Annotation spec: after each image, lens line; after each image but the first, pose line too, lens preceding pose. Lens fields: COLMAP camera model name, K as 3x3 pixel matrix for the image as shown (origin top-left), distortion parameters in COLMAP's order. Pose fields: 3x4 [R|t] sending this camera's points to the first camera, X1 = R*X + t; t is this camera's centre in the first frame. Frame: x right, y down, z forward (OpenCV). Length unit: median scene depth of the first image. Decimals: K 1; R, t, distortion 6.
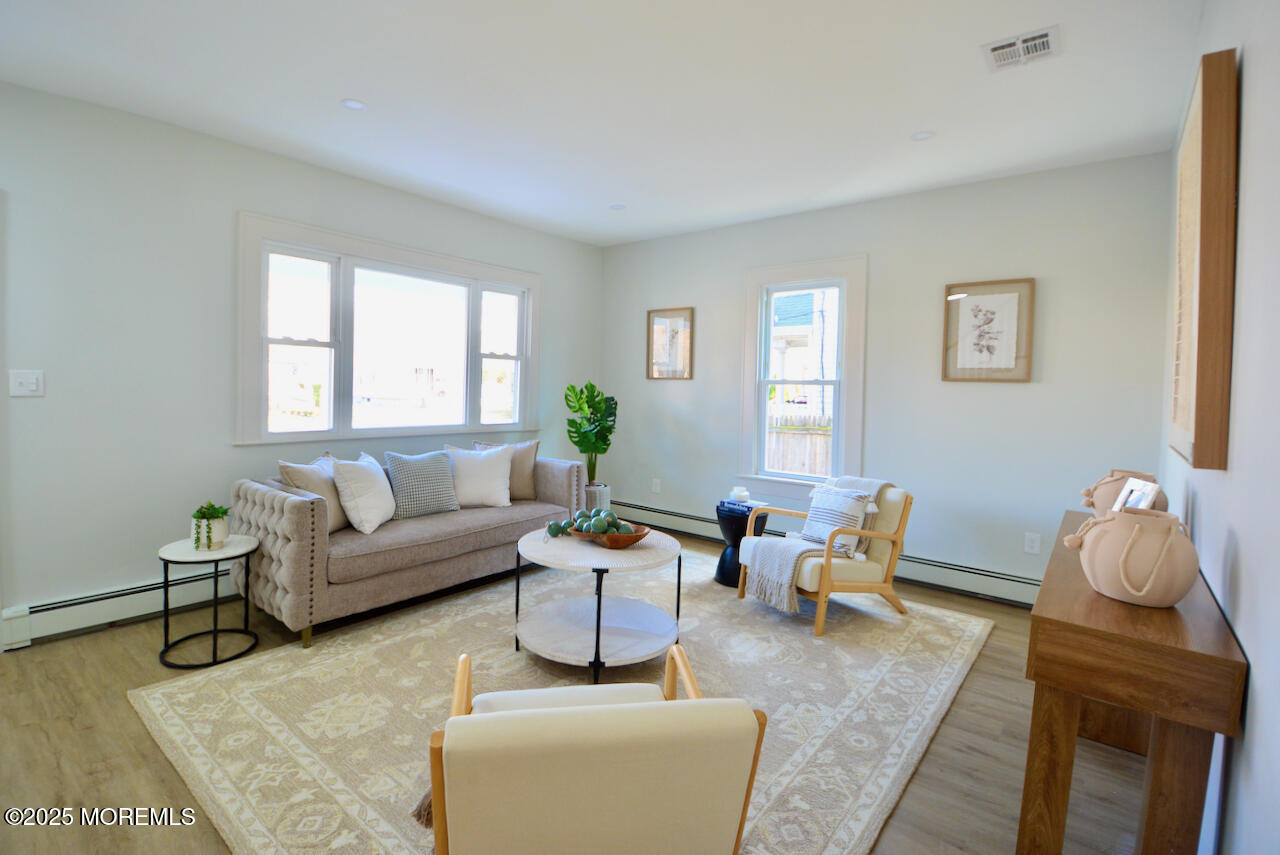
lens RADIAL K [[602.1, 0, 603.2], [0, 602.1, 400.8], [0, 0, 1]] dist [0.017791, -0.028750]
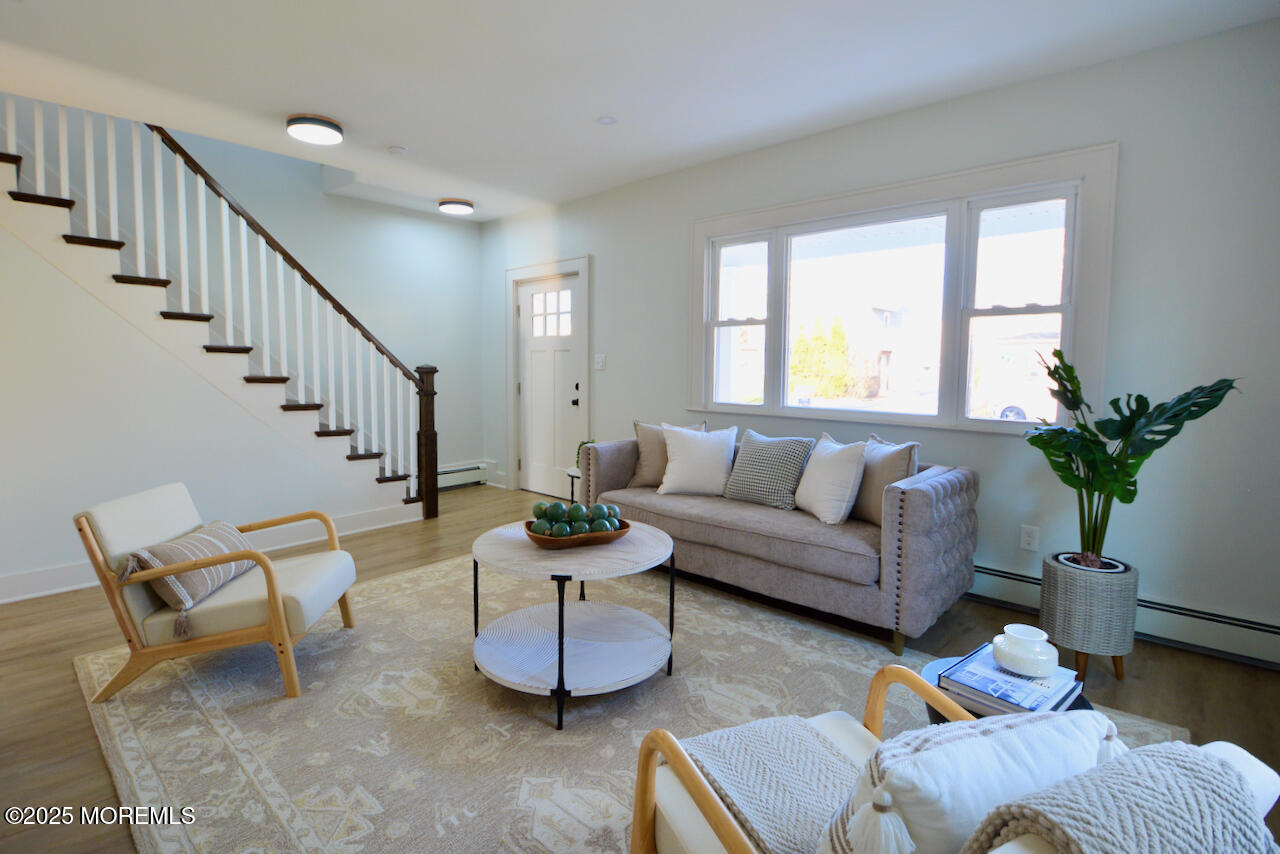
lens RADIAL K [[609.0, 0, 609.5], [0, 609.0, 395.4], [0, 0, 1]] dist [0.002142, -0.017221]
pose [[-0.054551, 0.029360, -0.998079, 0.655520], [-0.034107, 0.998930, 0.031249, 0.009775], [0.997928, 0.035746, -0.053491, 0.880554]]
